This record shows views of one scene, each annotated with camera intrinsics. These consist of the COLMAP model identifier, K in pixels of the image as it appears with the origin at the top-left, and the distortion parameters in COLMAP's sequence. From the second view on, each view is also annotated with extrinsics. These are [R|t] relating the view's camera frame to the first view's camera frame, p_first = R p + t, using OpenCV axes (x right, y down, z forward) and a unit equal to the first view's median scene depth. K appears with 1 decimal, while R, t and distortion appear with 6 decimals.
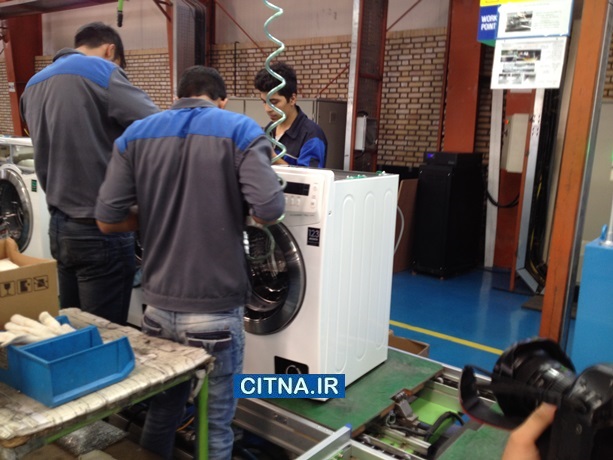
lens RADIAL K [[575.4, 0, 306.5], [0, 575.4, 230.0], [0, 0, 1]] dist [0.107813, -0.124428]
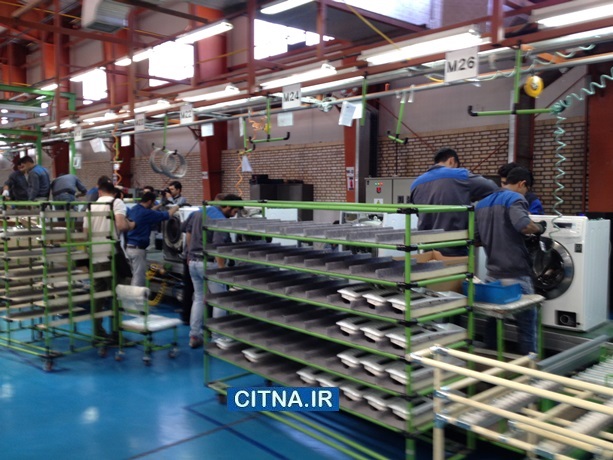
lens RADIAL K [[575.4, 0, 306.5], [0, 575.4, 230.0], [0, 0, 1]] dist [0.107813, -0.124428]
pose [[0.987300, -0.025721, -0.156771, -0.153932], [0.006539, 0.992549, -0.121667, 0.048590], [0.158732, 0.119097, 0.980112, -0.304622]]
